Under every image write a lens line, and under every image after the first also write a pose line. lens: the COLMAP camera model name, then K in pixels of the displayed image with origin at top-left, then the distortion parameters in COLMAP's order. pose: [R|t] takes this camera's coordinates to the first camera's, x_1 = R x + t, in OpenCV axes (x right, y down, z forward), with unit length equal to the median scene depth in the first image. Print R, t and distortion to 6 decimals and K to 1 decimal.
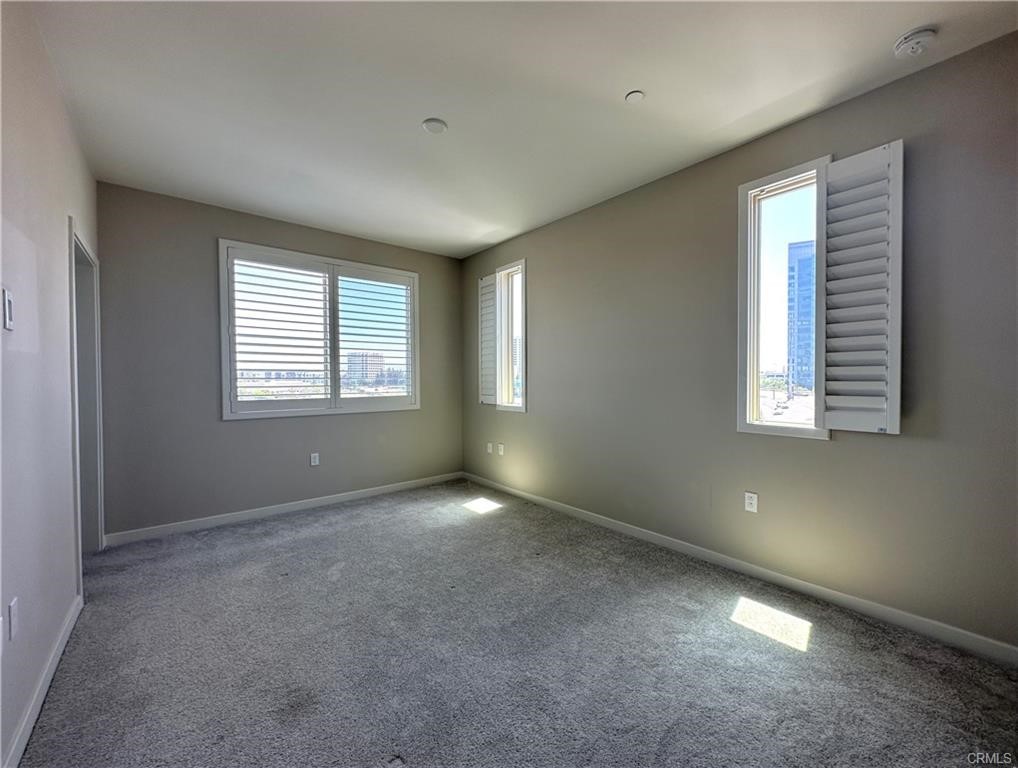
lens RADIAL K [[400.8, 0, 509.6], [0, 400.8, 385.5], [0, 0, 1]] dist [0.004452, 0.000373]
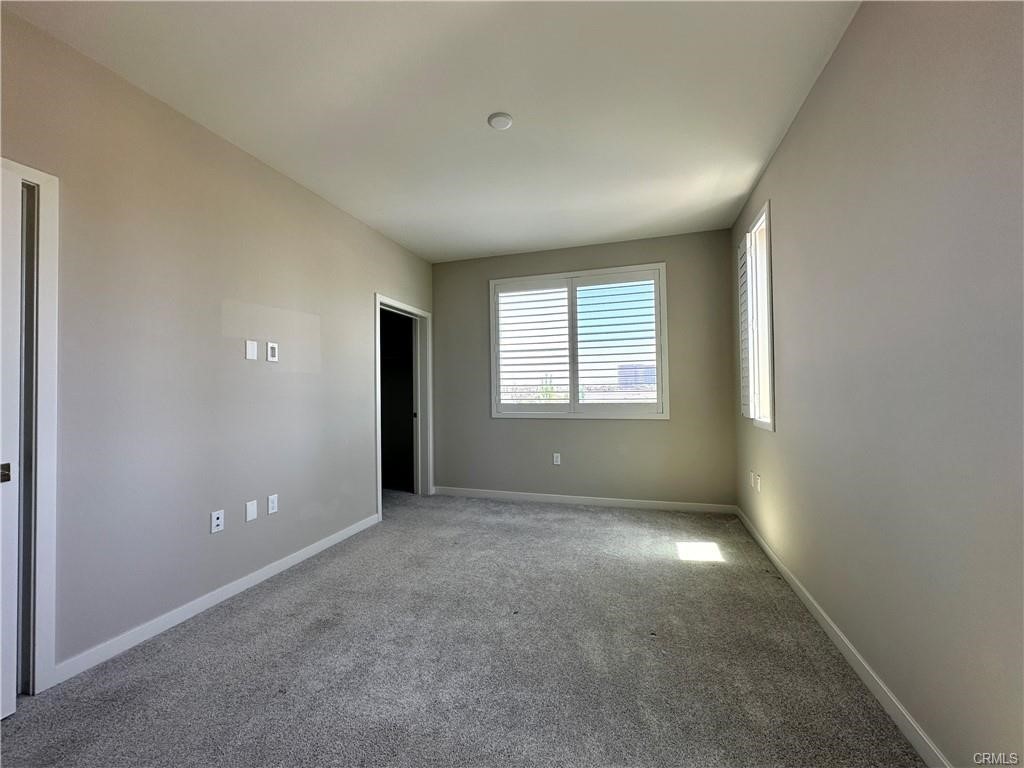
lens RADIAL K [[406.5, 0, 511.7], [0, 406.5, 385.9], [0, 0, 1]] dist [-0.002303, 0.001100]
pose [[0.551836, -0.008421, -0.833910, 0.383489], [-0.001903, 0.999934, -0.011357, -0.002572], [0.833950, 0.007854, 0.551784, 0.290939]]
